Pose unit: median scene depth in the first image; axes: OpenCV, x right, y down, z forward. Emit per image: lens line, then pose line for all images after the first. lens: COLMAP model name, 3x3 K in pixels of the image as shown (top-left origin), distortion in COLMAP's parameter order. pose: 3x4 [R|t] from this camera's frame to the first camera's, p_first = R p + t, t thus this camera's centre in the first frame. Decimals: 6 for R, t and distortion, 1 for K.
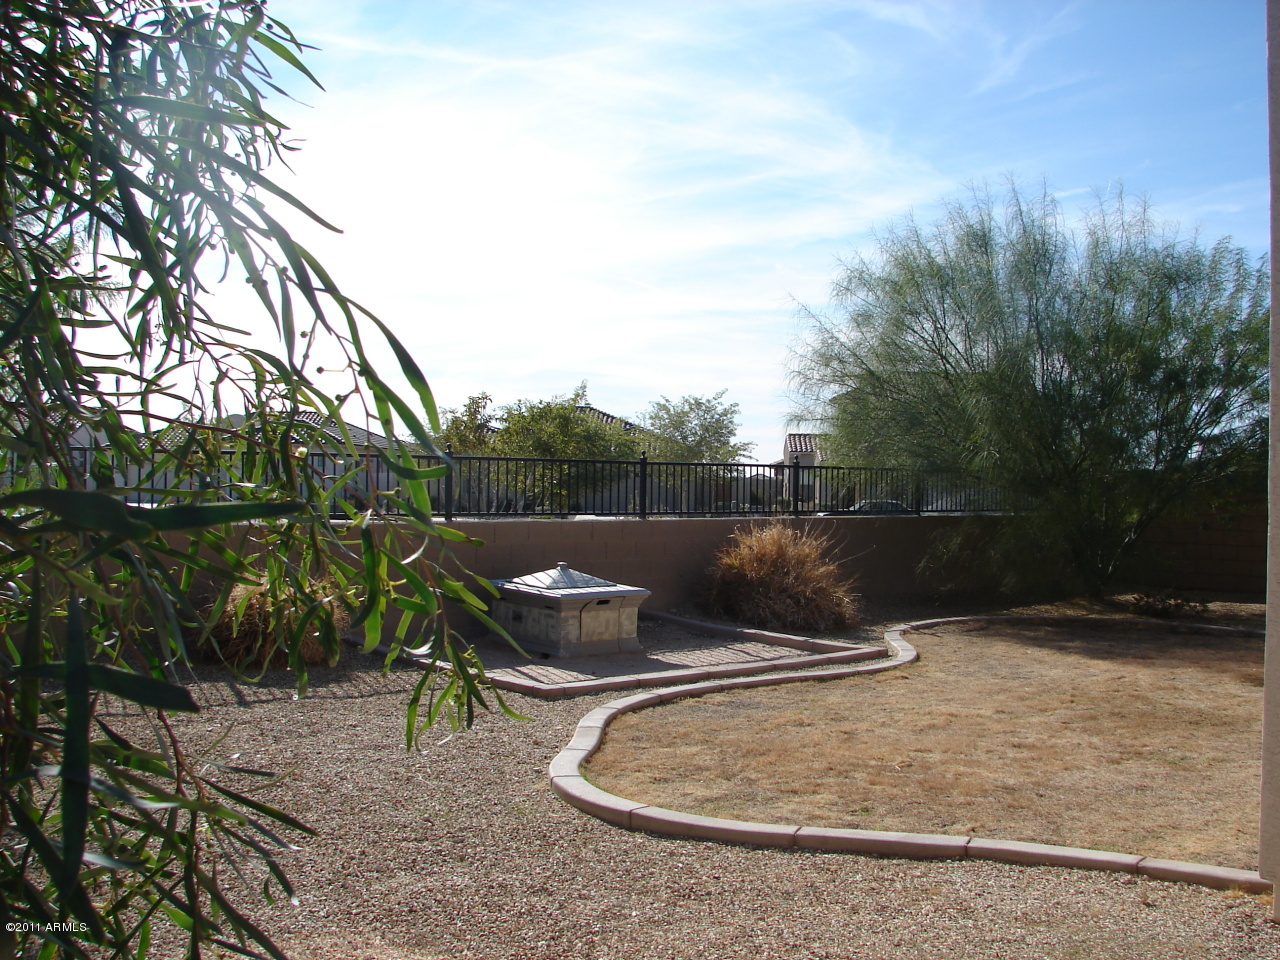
lens RADIAL K [[1383.0, 0, 684.2], [0, 1383.0, 485.1], [0, 0, 1]] dist [-0.208659, 0.242286]
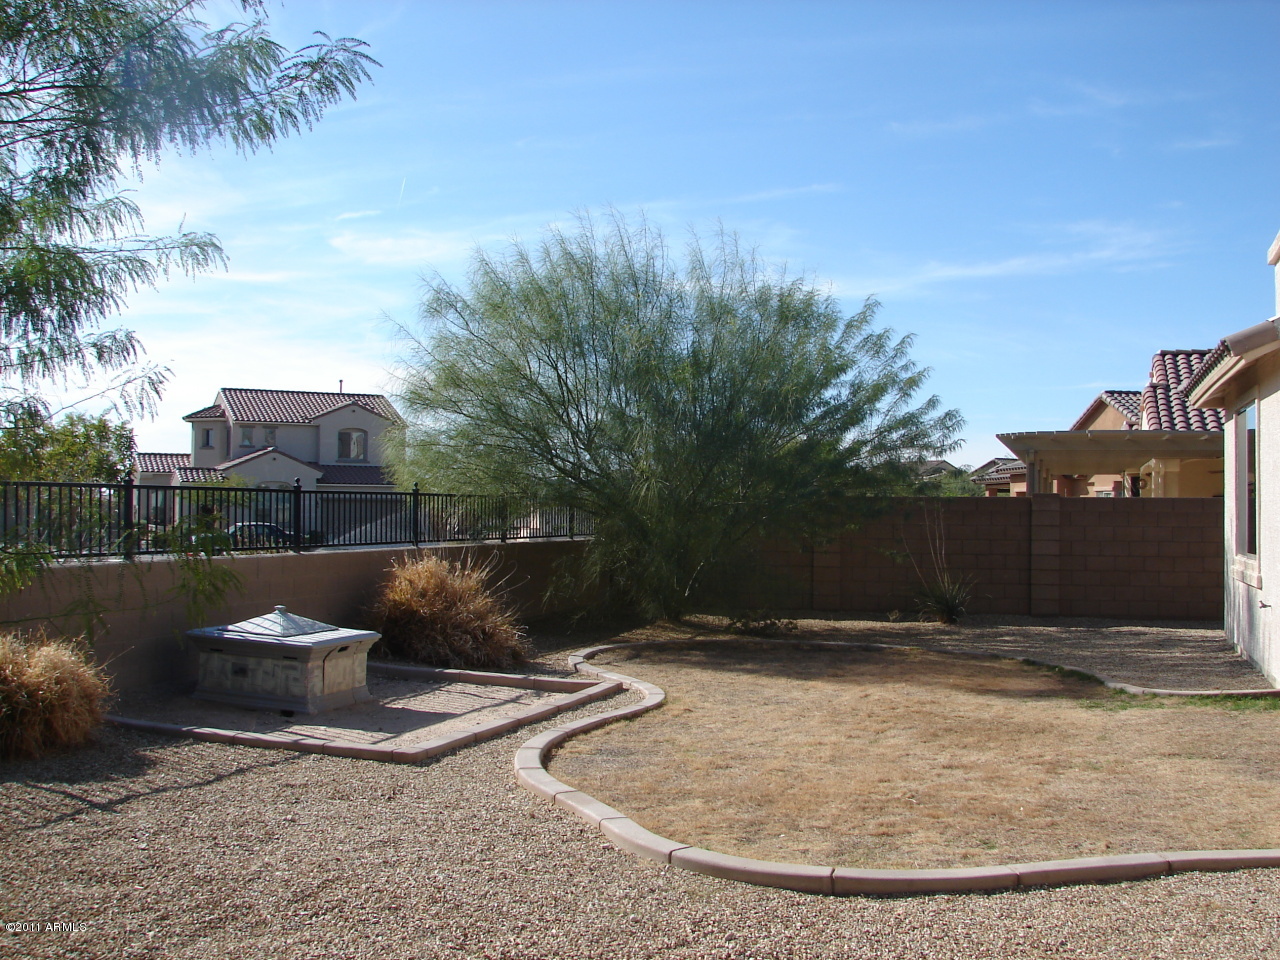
lens RADIAL K [[1383.0, 0, 684.2], [0, 1383.0, 485.1], [0, 0, 1]] dist [-0.208659, 0.242286]
pose [[0.874882, 0.001432, 0.484334, -0.289309], [0.005374, 0.999905, -0.012664, -0.008796], [-0.484306, 0.013682, 0.874791, 0.116338]]
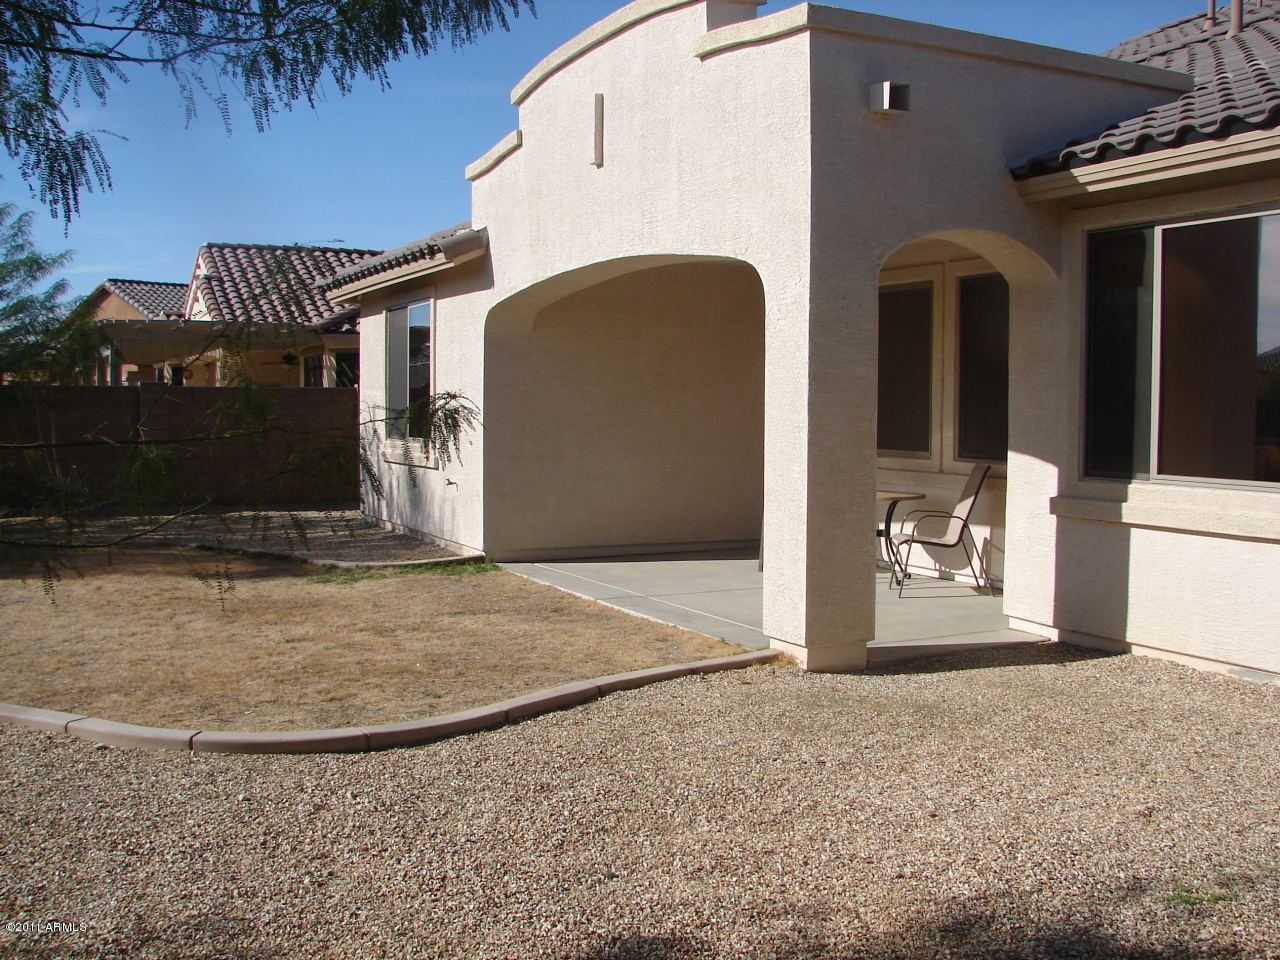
lens RADIAL K [[1383.0, 0, 684.2], [0, 1383.0, 485.1], [0, 0, 1]] dist [-0.208659, 0.242286]
pose [[0.304223, -0.063648, 0.950472, -0.456074], [-0.004140, 0.997668, 0.068134, -0.007007], [-0.952592, -0.024663, 0.303250, 0.238558]]
